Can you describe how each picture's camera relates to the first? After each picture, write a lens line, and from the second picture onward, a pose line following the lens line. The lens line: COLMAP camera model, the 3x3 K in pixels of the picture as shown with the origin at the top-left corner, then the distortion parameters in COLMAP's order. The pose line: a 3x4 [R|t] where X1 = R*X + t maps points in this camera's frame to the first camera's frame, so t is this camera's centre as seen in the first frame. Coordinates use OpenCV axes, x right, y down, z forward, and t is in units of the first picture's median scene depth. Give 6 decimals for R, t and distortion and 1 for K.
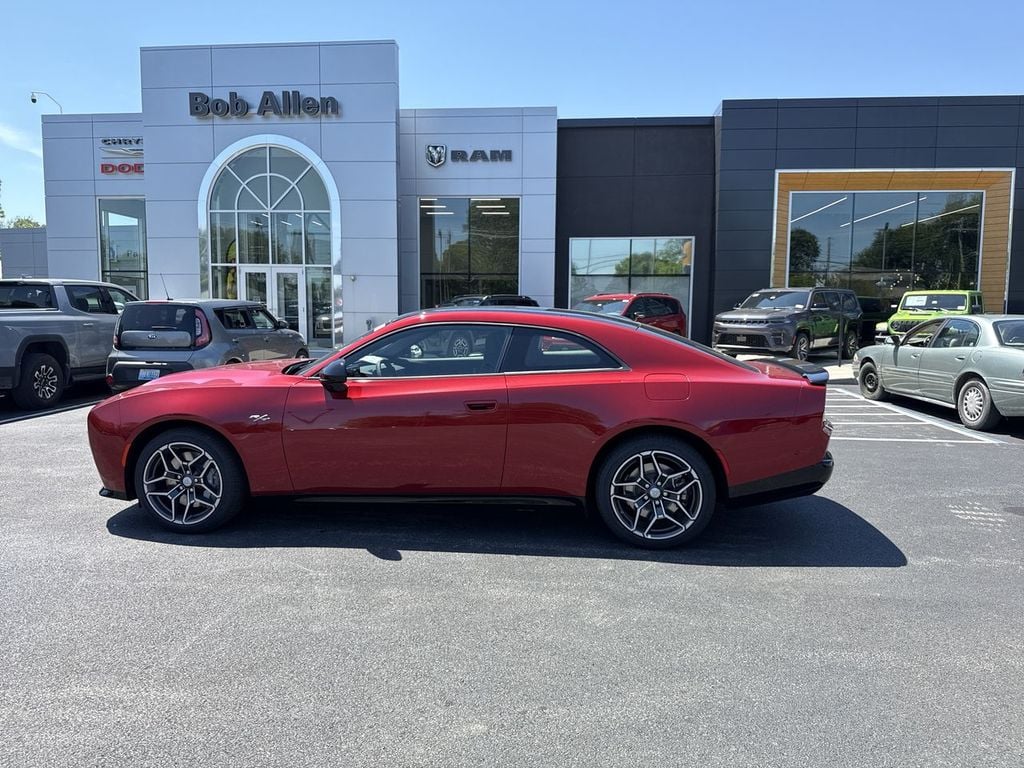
lens RADIAL K [[720.2, 0, 519.9], [0, 720.2, 383.0], [0, 0, 1]] dist [0.031923, -0.048240]
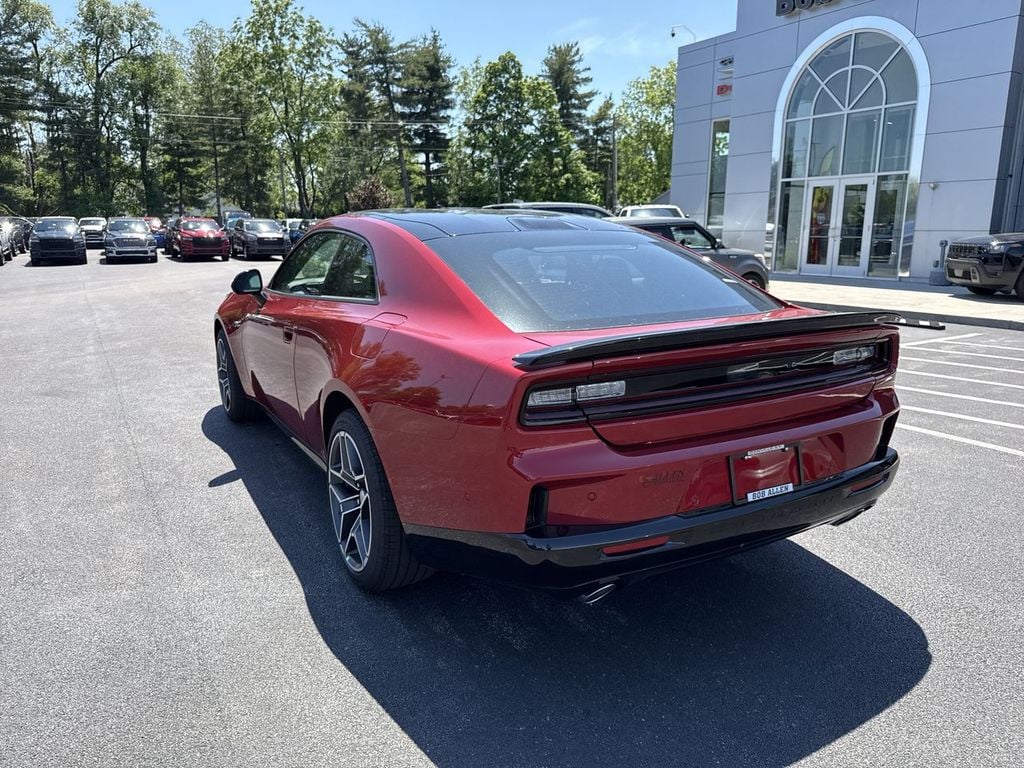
lens RADIAL K [[720.2, 0, 502.3], [0, 720.2, 390.8], [0, 0, 1]] dist [0.031923, -0.048240]
pose [[0.575544, 0.171551, -0.799575, 0.166029], [-0.078165, 0.984813, 0.155030, -0.012005], [0.814027, -0.026728, 0.580212, 0.157780]]
